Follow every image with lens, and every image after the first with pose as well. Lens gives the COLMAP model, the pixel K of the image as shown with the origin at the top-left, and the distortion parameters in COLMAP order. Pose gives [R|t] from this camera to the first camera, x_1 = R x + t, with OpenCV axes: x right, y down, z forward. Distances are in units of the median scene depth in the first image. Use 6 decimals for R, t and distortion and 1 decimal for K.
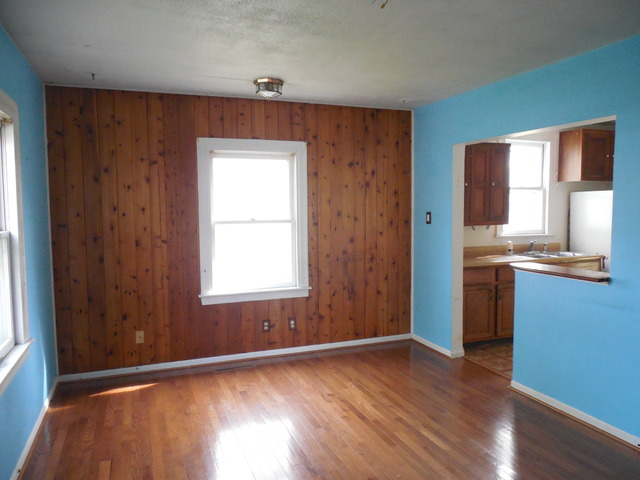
lens RADIAL K [[460.4, 0, 320.0], [0, 460.4, 240.0], [0, 0, 1]] dist [-0.001816, 0.000066]
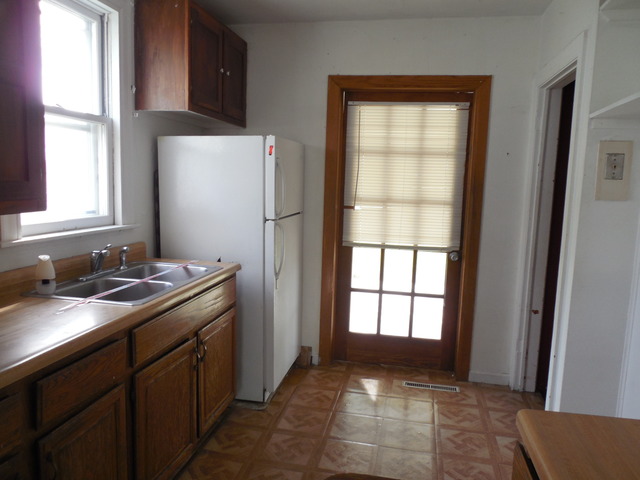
lens RADIAL K [[498.9, 0, 320.0], [0, 498.9, 240.0], [0, 0, 1]] dist [-0.001337, 0.000803]
pose [[0.555702, -0.089573, 0.826542, 0.198282], [0.011217, 0.994896, 0.100277, -0.045522], [-0.831306, -0.046453, 0.553870, 0.571672]]
